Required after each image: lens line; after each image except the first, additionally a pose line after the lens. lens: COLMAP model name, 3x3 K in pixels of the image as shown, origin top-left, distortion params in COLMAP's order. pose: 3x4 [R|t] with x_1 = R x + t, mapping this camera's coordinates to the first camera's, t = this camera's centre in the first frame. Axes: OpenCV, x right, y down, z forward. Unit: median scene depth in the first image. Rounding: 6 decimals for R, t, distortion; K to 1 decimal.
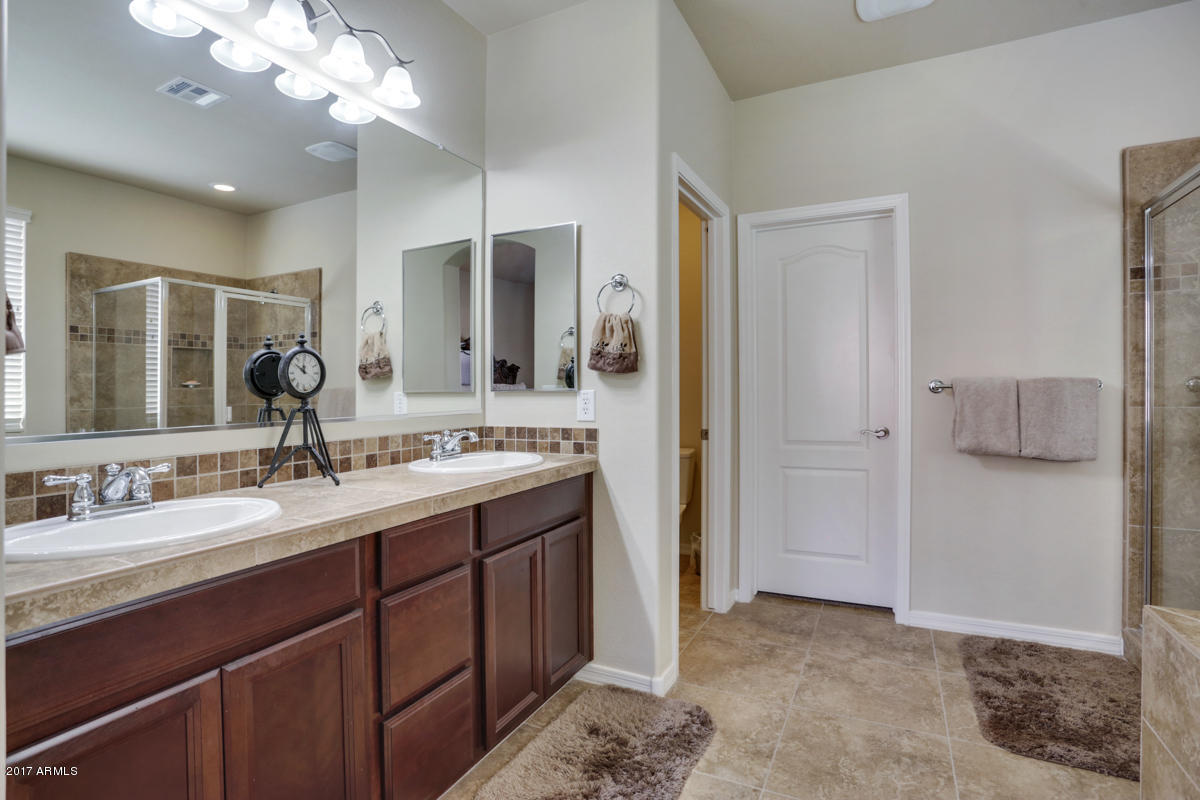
lens RADIAL K [[612.0, 0, 597.4], [0, 612.0, 369.2], [0, 0, 1]] dist [-0.030220, 0.019914]
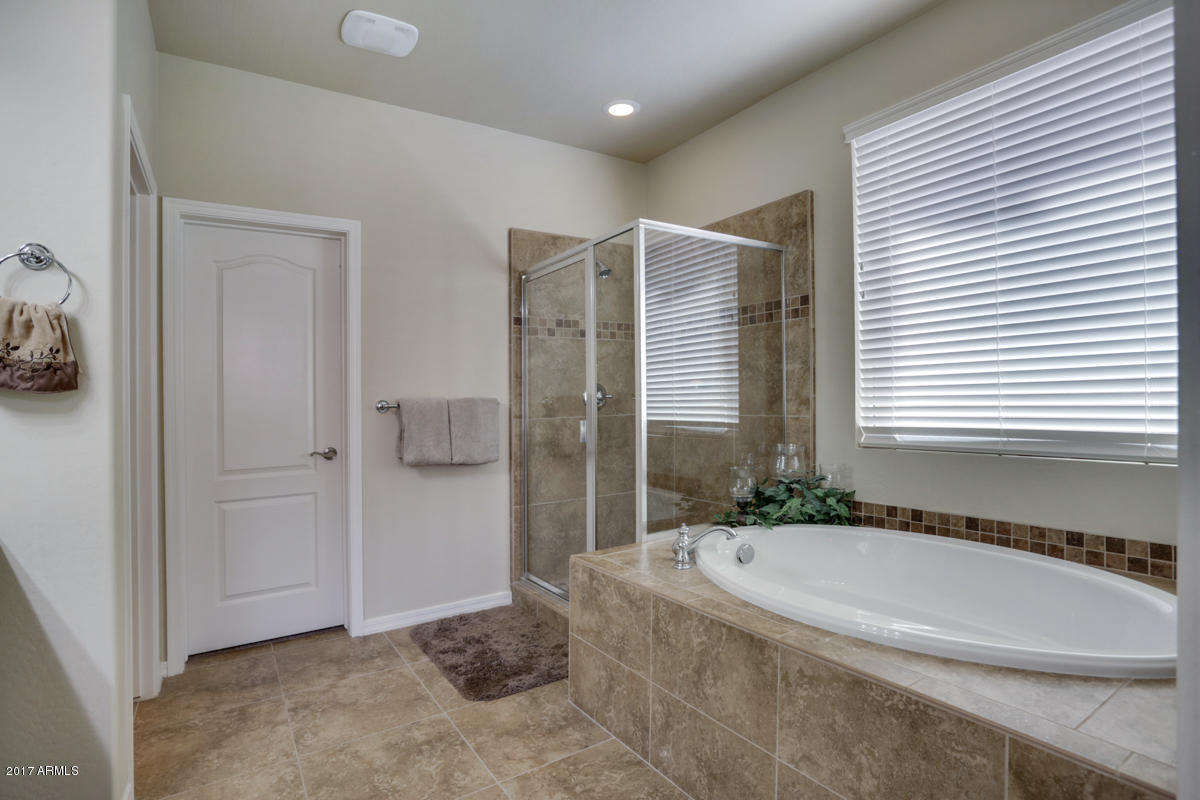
lens RADIAL K [[612.0, 0, 610.8], [0, 612.0, 389.7], [0, 0, 1]] dist [-0.030220, 0.019914]
pose [[0.522533, 0.009962, 0.852561, -0.179704], [-0.008026, 0.999945, -0.006765, 0.003199], [-0.852582, -0.003308, 0.522584, 0.101961]]
